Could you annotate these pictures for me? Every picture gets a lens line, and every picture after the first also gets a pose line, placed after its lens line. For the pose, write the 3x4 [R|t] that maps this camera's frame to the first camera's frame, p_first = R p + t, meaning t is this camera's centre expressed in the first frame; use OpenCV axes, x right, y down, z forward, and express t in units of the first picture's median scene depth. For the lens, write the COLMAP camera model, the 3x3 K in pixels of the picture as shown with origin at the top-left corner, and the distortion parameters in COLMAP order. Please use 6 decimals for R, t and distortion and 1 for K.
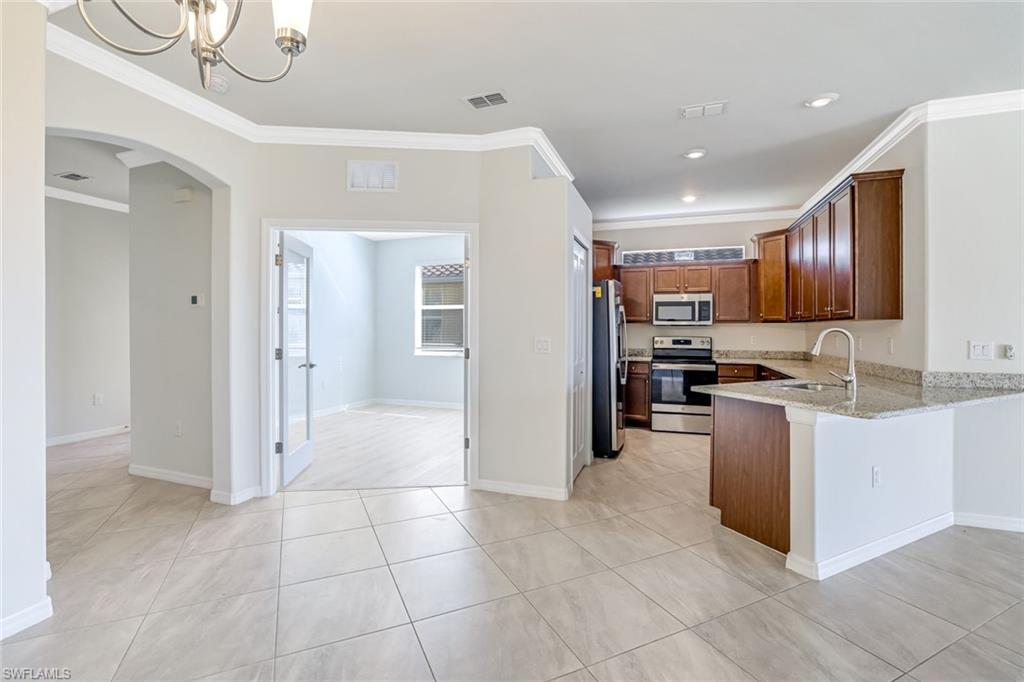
lens RADIAL K [[467.7, 0, 514.1], [0, 467.7, 324.5], [0, 0, 1]] dist [-0.002130, 0.000492]
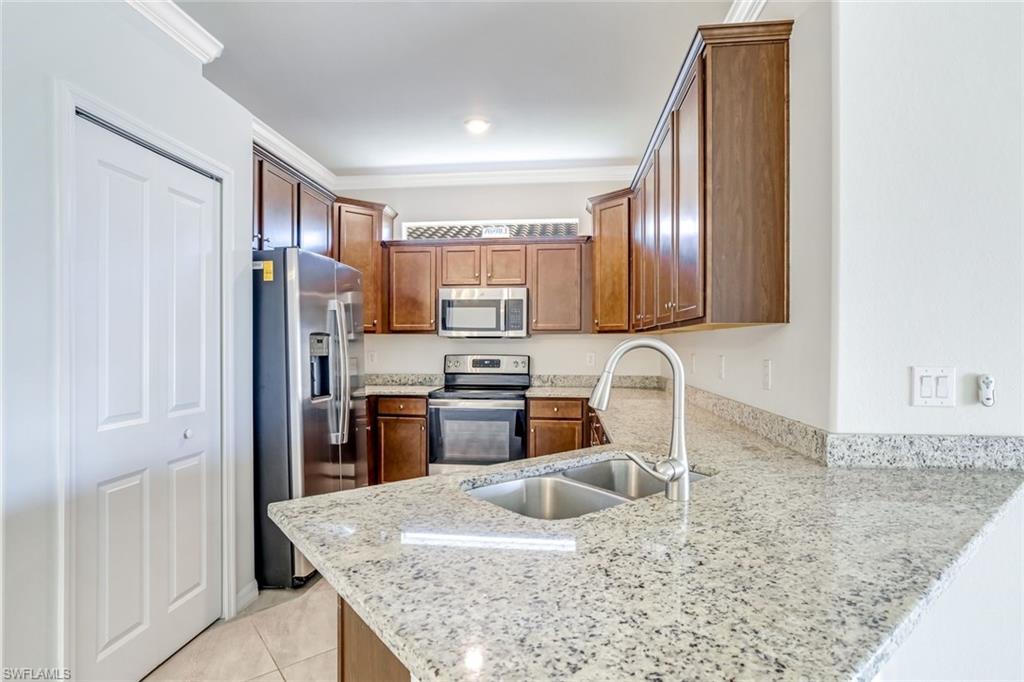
lens RADIAL K [[507.9, 0, 507.7], [0, 507.9, 345.8], [0, 0, 1]] dist [-0.019338, 0.001386]
pose [[0.979703, -0.001558, 0.200450, 0.306218], [-0.001206, 0.999906, 0.013663, 0.004799], [-0.200453, -0.013627, 0.979609, 0.379443]]
